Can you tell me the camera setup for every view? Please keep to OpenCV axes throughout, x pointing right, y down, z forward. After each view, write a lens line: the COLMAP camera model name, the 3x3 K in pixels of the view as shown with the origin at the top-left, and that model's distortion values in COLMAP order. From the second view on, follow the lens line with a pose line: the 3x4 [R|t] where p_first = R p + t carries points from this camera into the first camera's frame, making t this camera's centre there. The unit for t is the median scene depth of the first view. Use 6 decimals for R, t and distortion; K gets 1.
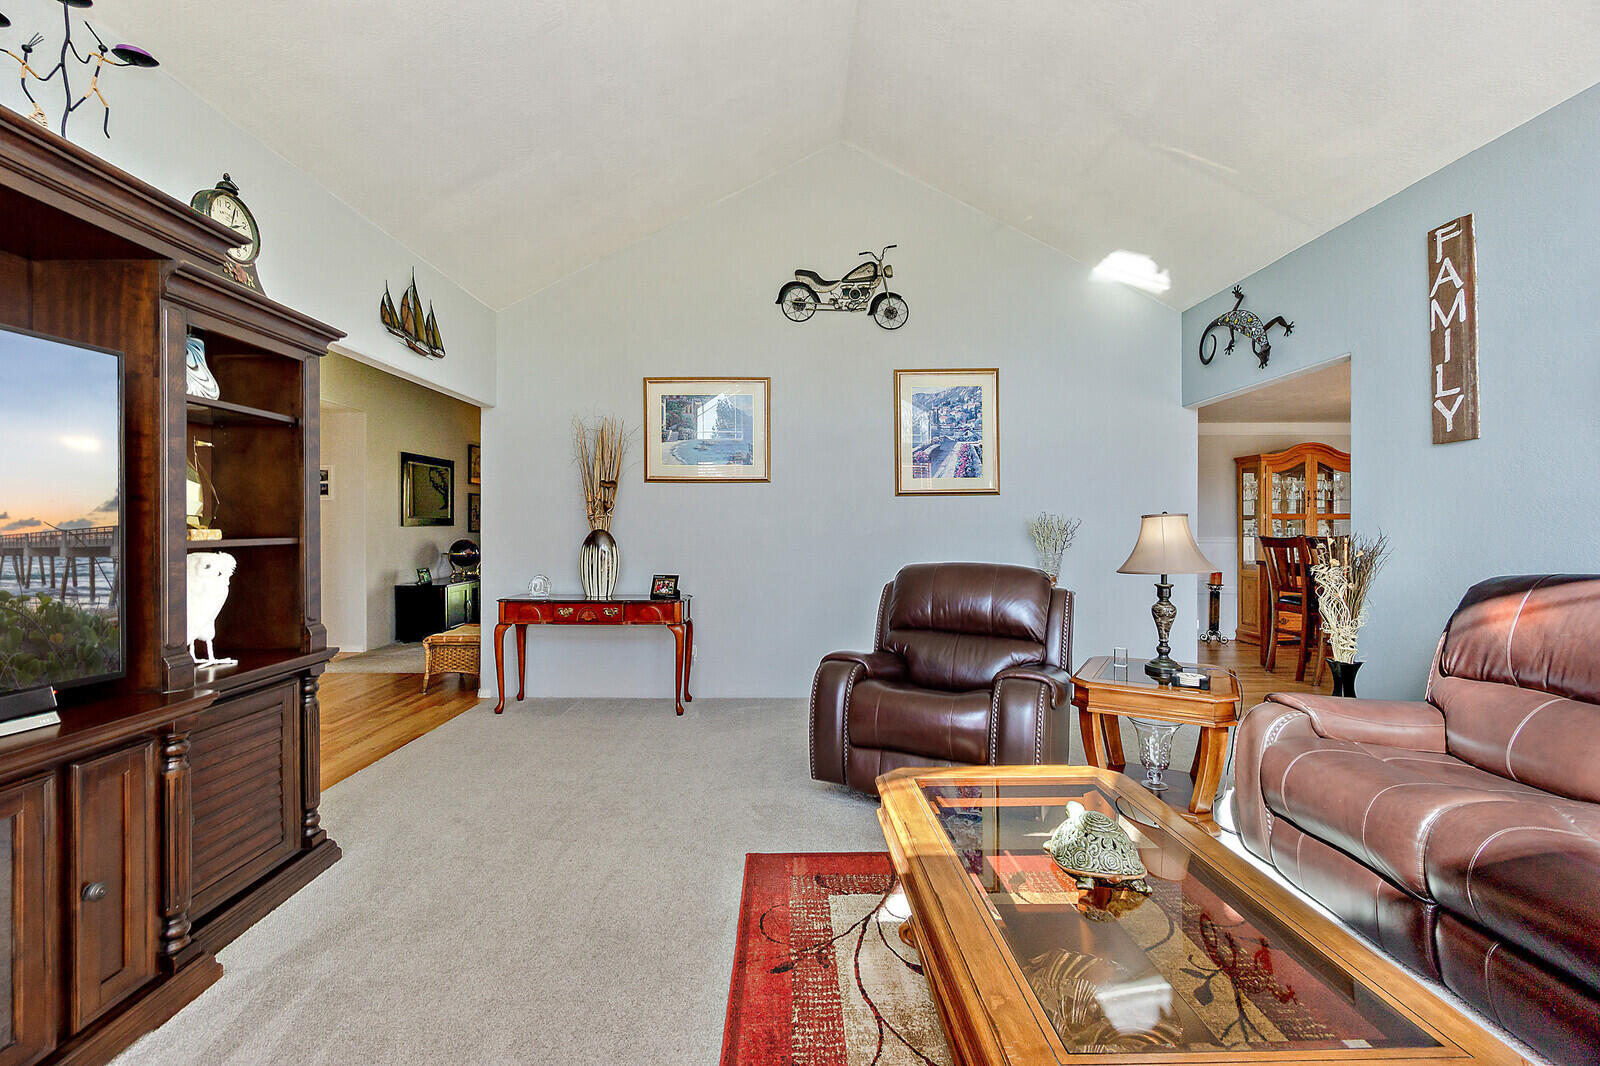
lens RADIAL K [[701.6, 0, 804.8], [0, 701.6, 528.9], [0, 0, 1]] dist [-0.003820, -0.002093]
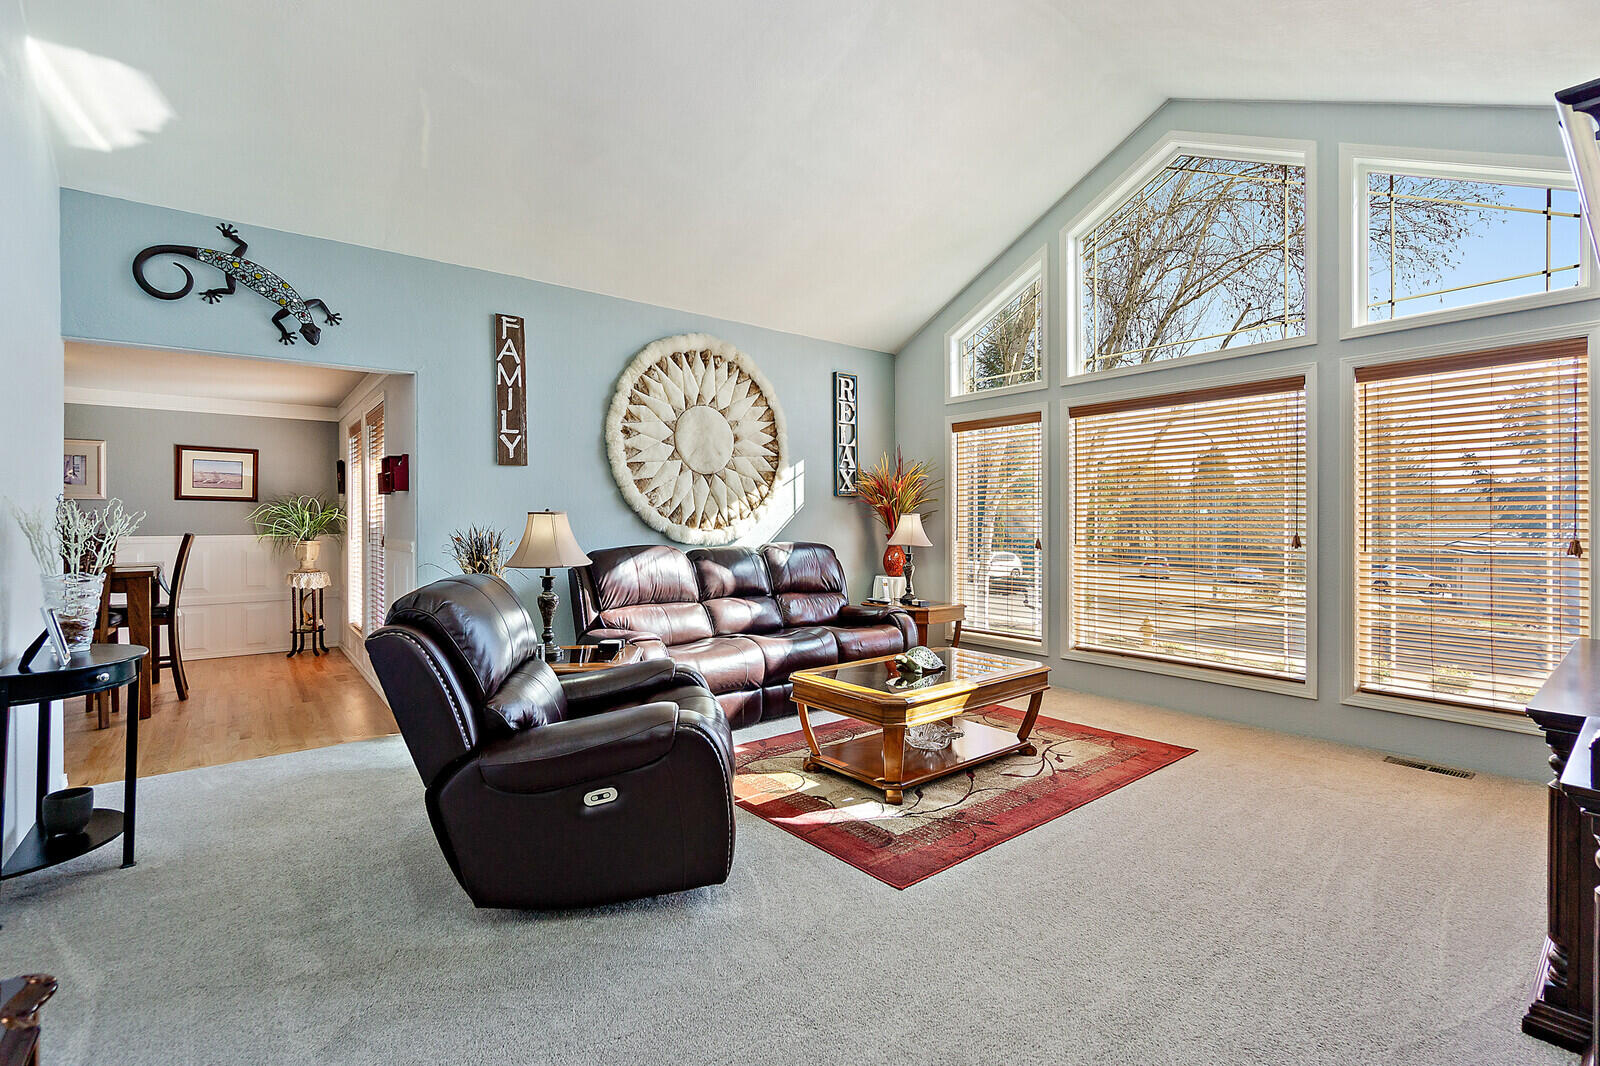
lens RADIAL K [[701.6, 0, 797.5], [0, 701.6, 524.0], [0, 0, 1]] dist [-0.003820, -0.002093]
pose [[-0.614941, -0.000074, 0.788573, -0.609571], [0.006020, 0.999970, 0.004788, -0.004198], [-0.788550, 0.007691, -0.614922, 1.430908]]
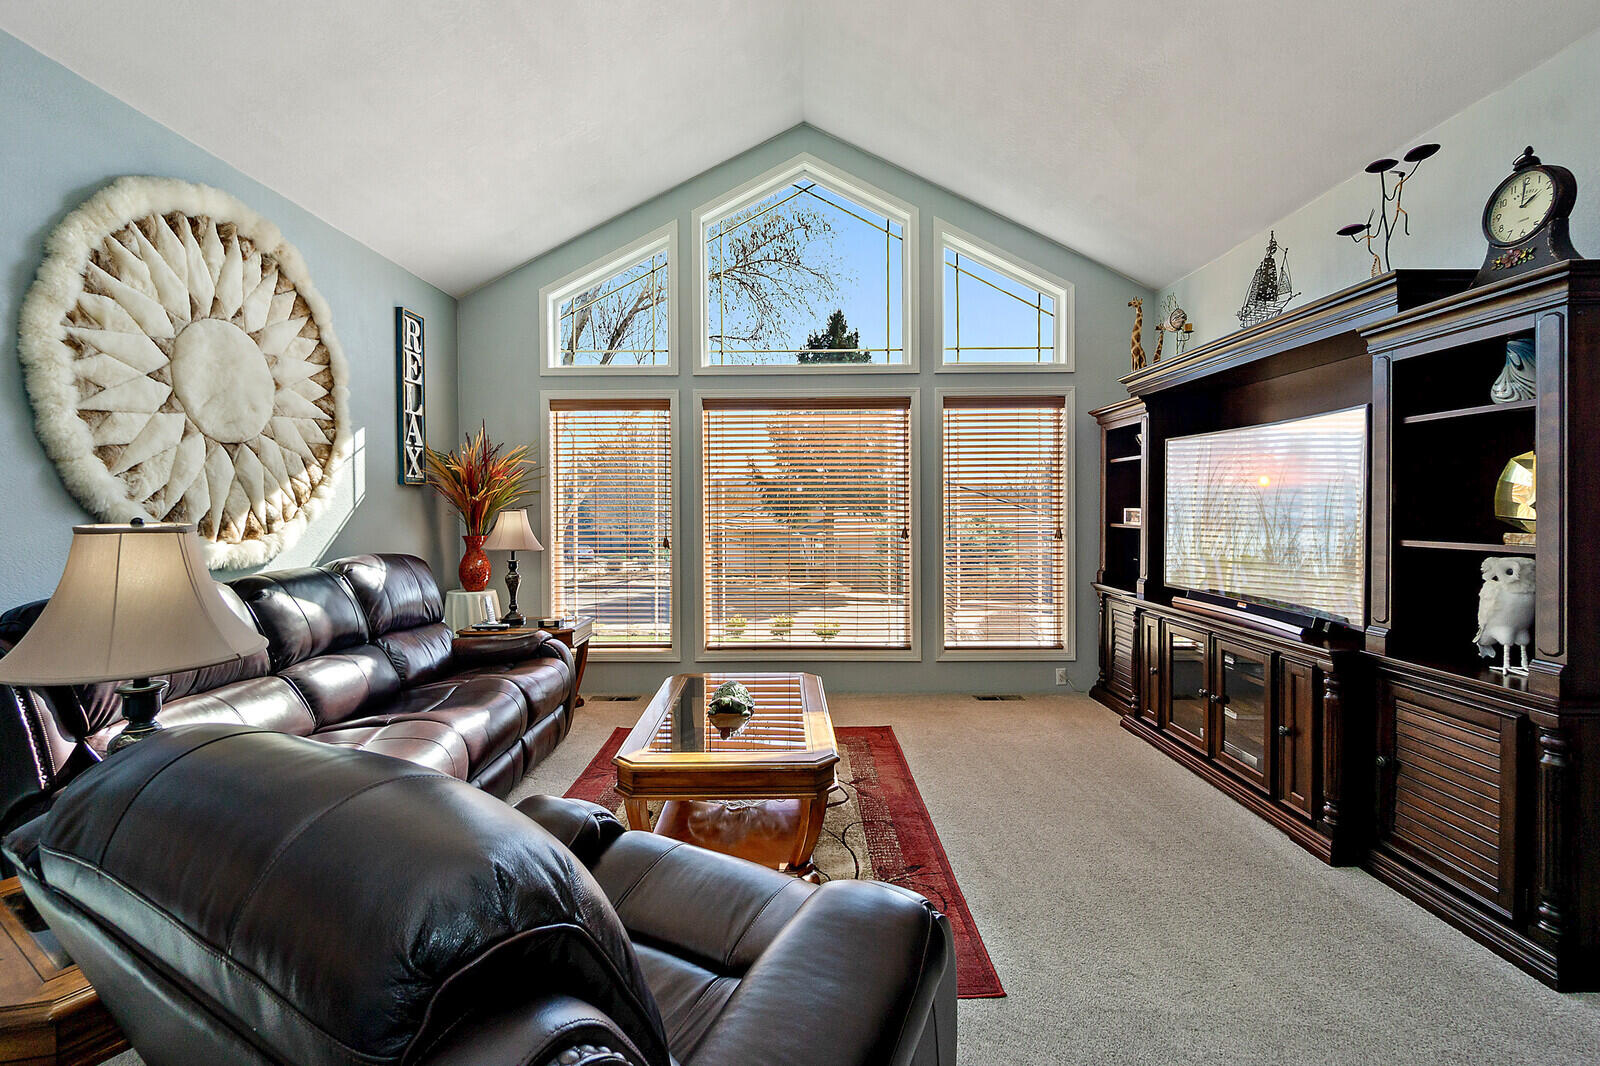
lens RADIAL K [[701.6, 0, 798.3], [0, 701.6, 507.7], [0, 0, 1]] dist [-0.003820, -0.002093]
pose [[-0.999388, 0.005691, 0.034522, 0.085822], [0.005925, 0.999960, 0.006673, -0.031951], [-0.034482, 0.006873, -0.999382, 1.489531]]
